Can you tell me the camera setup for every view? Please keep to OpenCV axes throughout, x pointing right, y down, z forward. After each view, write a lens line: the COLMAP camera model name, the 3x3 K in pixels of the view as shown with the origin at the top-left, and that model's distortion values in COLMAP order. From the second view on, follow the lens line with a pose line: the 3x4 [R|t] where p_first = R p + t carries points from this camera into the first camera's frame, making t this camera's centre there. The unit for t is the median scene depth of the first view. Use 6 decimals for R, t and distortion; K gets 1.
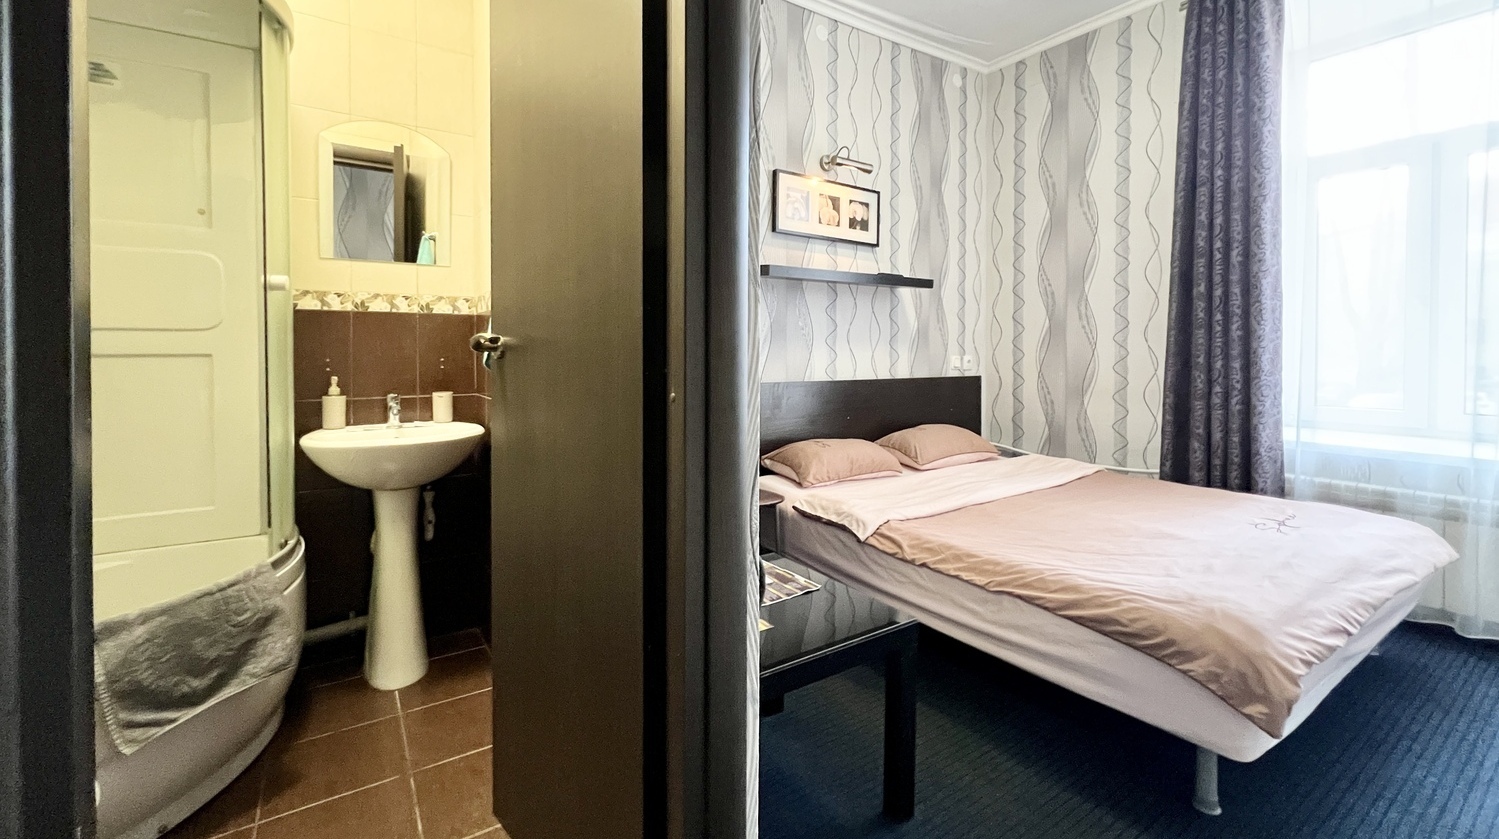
lens RADIAL K [[613.5, 0, 749.5], [0, 613.5, 348.5], [0, 0, 1]] dist [0.001017, 0.000349]
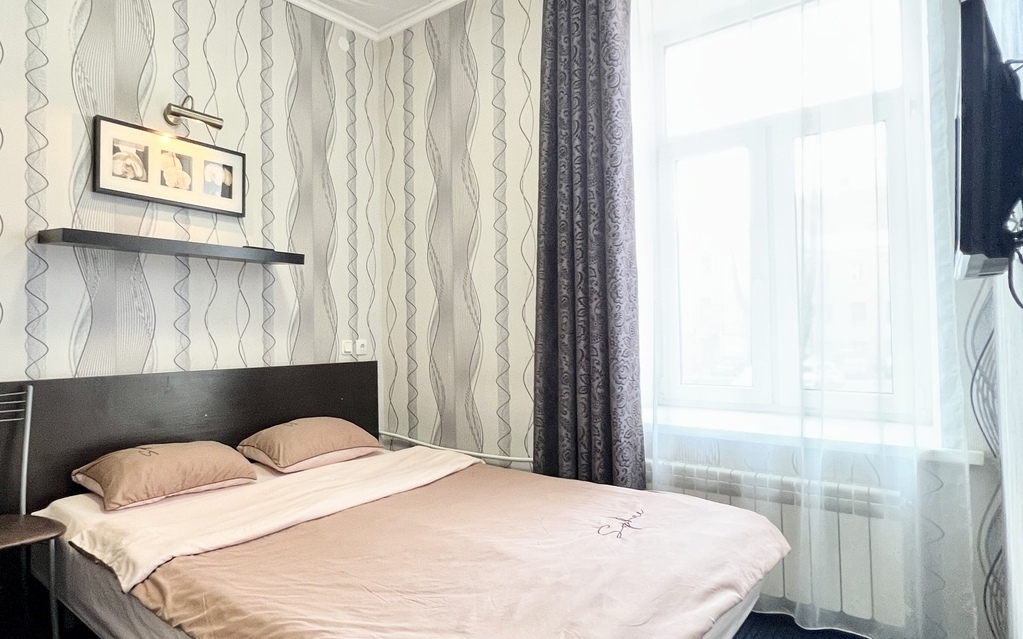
lens RADIAL K [[432.7, 0, 511.5], [0, 432.7, 319.5], [0, 0, 1]] dist [-0.001394, 0.000027]
pose [[0.979367, -0.006318, 0.201993, 0.515494], [0.013525, 0.999319, -0.034320, 0.008128], [-0.201639, 0.036344, 0.978785, 0.366213]]
